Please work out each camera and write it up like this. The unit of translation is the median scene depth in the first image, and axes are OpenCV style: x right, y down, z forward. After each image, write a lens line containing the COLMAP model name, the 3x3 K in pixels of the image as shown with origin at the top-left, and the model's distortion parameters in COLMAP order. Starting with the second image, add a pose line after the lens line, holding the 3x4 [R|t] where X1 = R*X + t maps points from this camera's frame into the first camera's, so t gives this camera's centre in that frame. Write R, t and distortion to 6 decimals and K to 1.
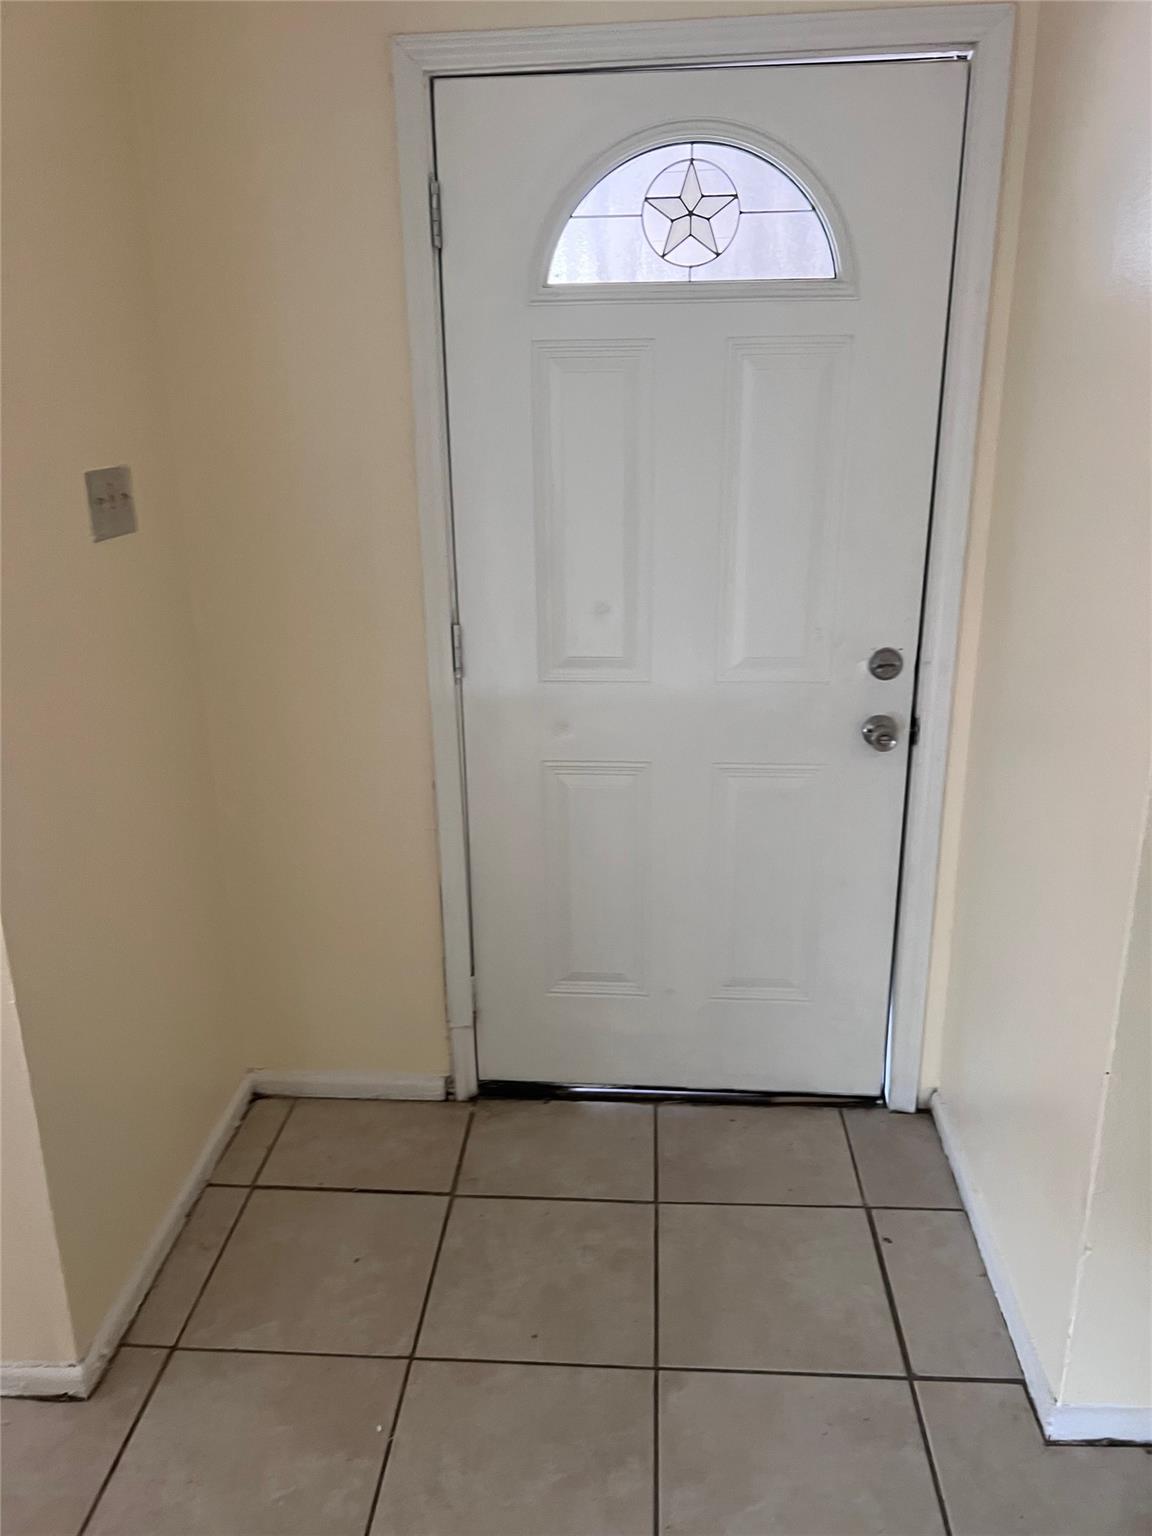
lens RADIAL K [[1142.3, 0, 574.0], [0, 1142.3, 766.2], [0, 0, 1]] dist [0.026113, -0.021989]
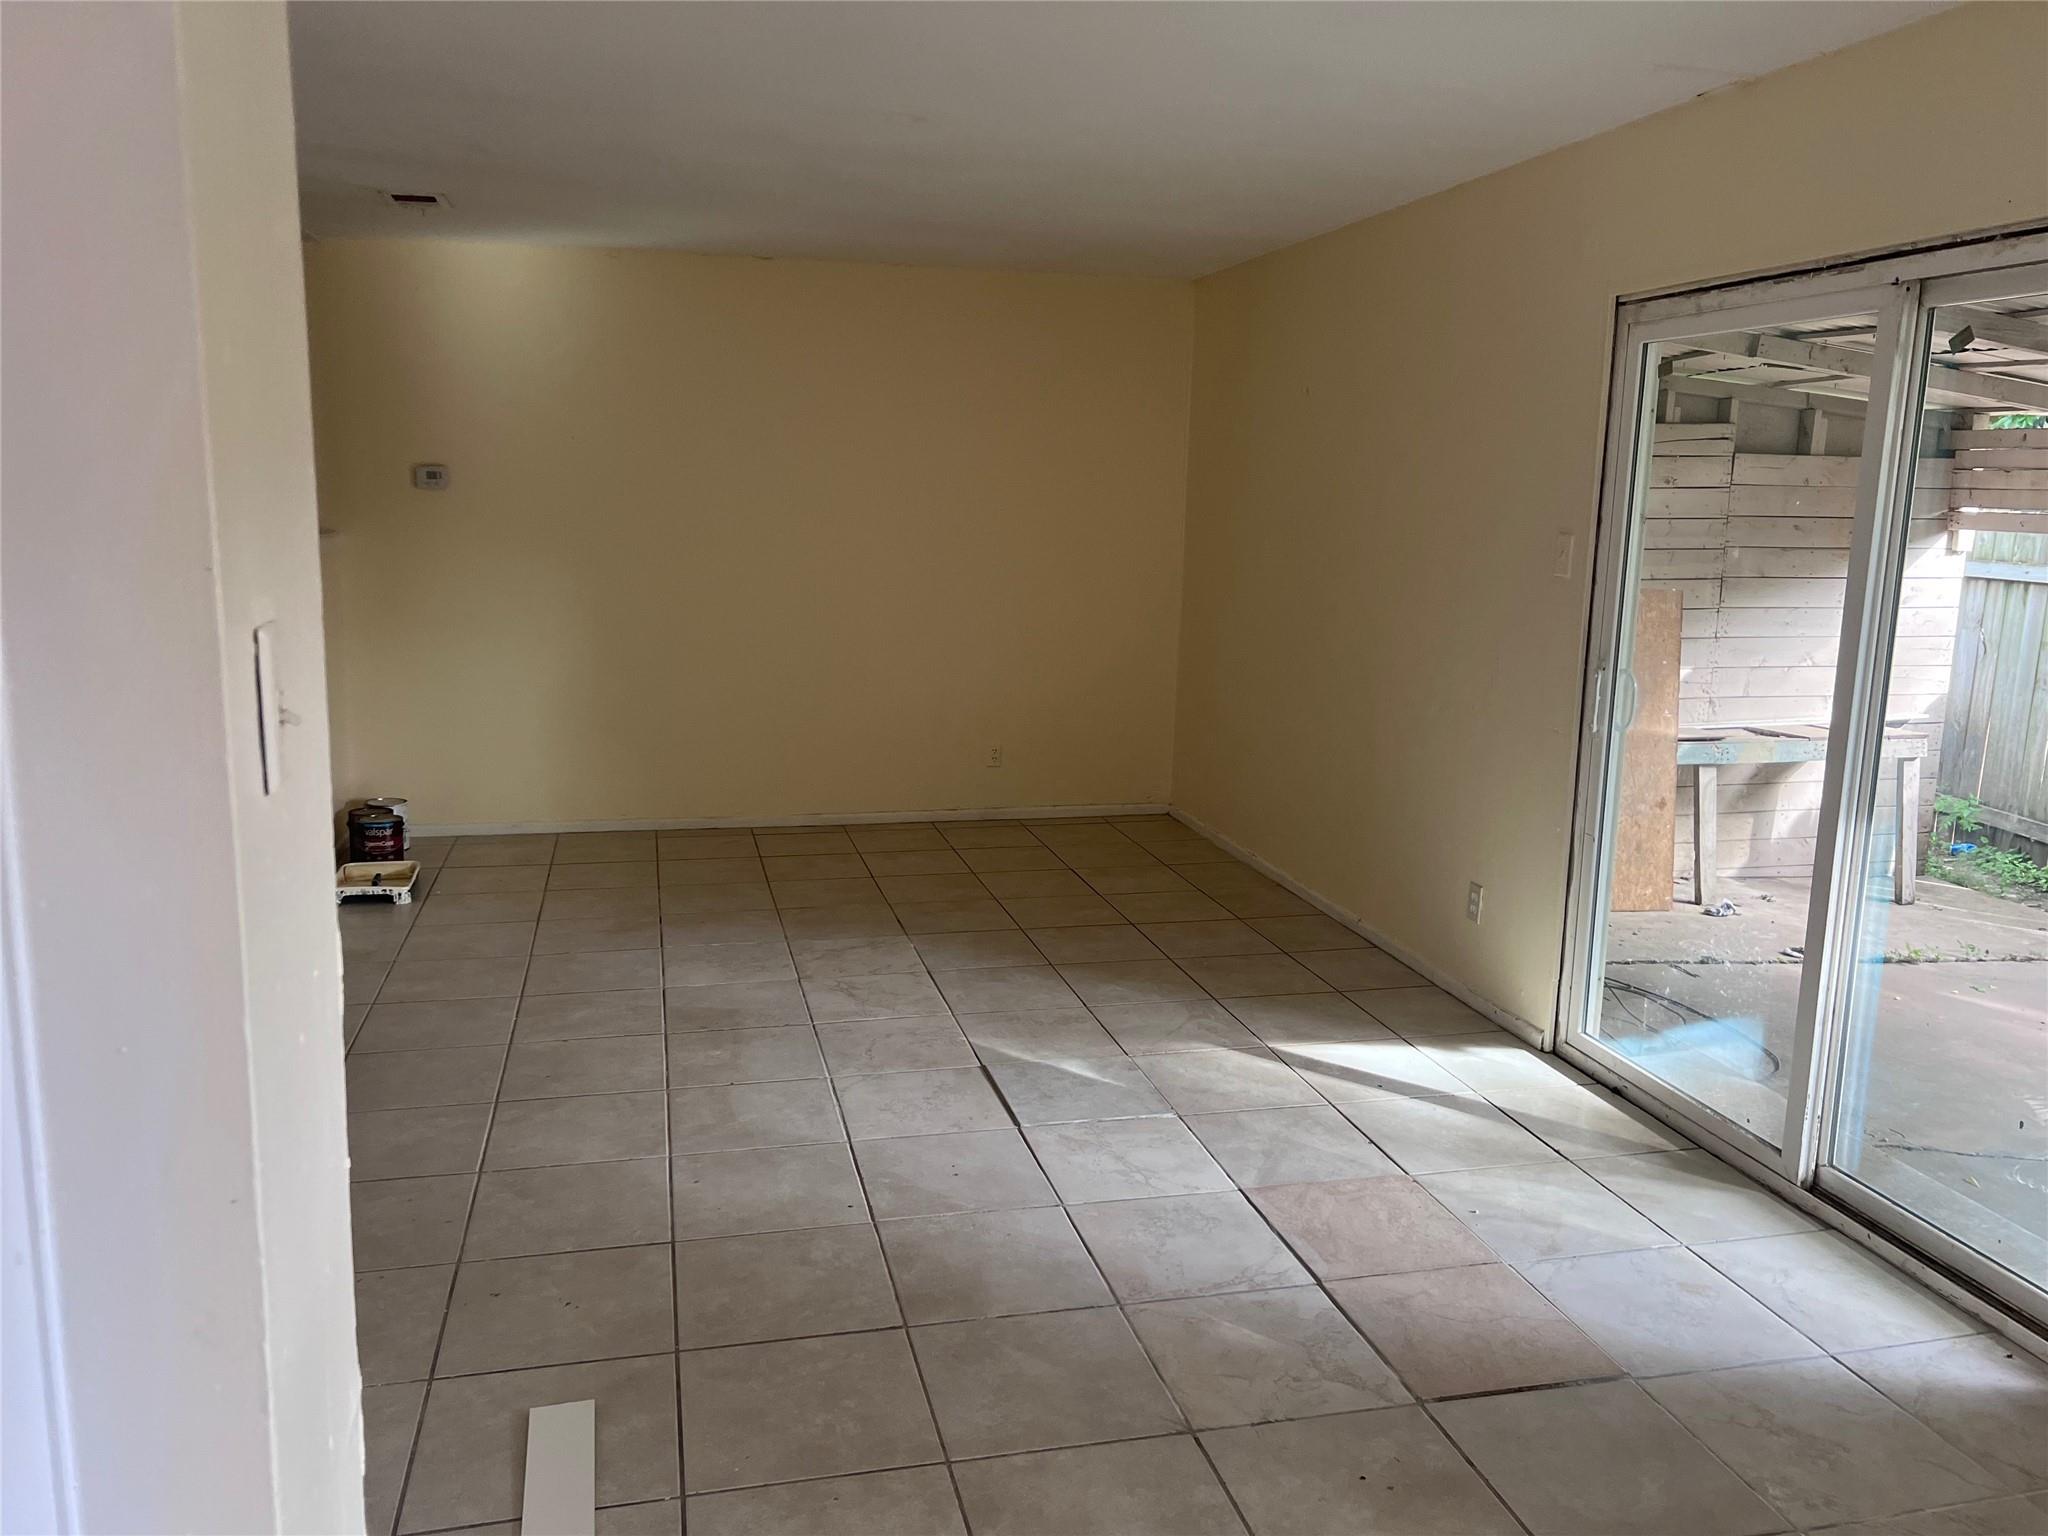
lens RADIAL K [[1523.1, 0, 1019.1], [0, 1523.1, 772.2], [0, 0, 1]] dist [0.026113, -0.021989]
pose [[0.953402, -0.029587, 0.300248, -0.022591], [0.066874, 0.991149, -0.114681, 0.105695], [-0.294197, 0.129416, 0.946942, -0.320976]]
